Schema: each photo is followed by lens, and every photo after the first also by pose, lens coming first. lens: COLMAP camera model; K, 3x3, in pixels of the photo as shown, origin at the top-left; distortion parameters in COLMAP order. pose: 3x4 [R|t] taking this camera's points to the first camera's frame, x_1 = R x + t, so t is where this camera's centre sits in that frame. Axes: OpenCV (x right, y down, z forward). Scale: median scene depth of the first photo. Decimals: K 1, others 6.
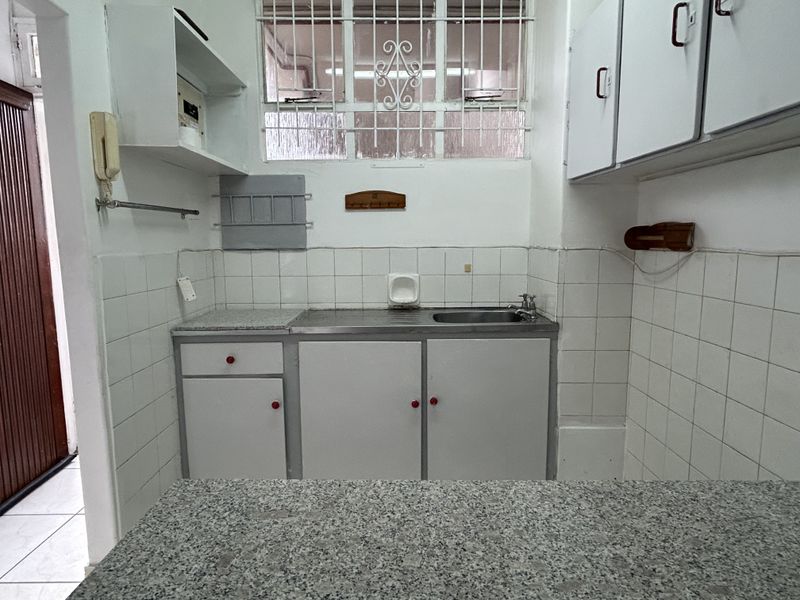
lens RADIAL K [[466.8, 0, 400.0], [0, 466.8, 300.0], [0, 0, 1]] dist [-0.001666, -0.000130]
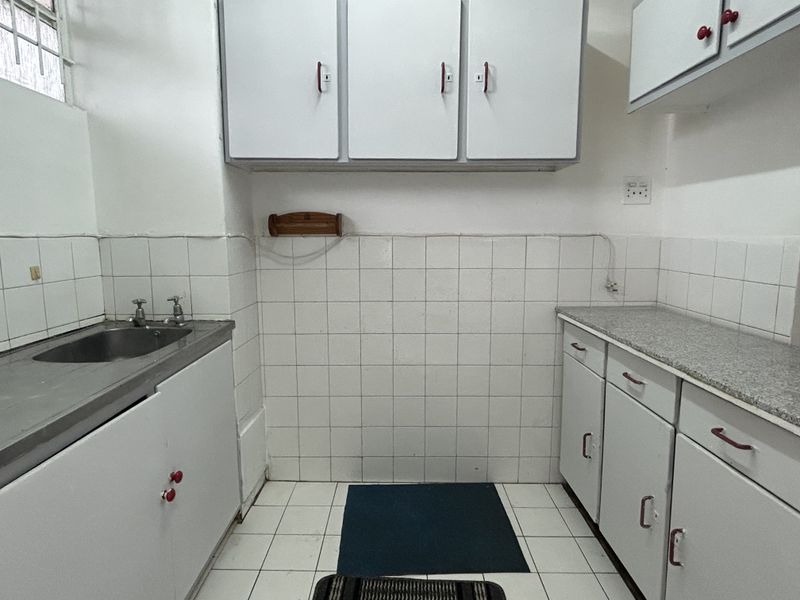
lens RADIAL K [[457.6, 0, 400.0], [0, 457.6, 300.0], [0, 0, 1]] dist [-0.002301, -0.000383]
pose [[0.008277, -0.133937, 0.990955, -0.602789], [0.132113, 0.982449, 0.131684, -0.071634], [-0.991200, 0.129828, 0.025826, 0.778226]]
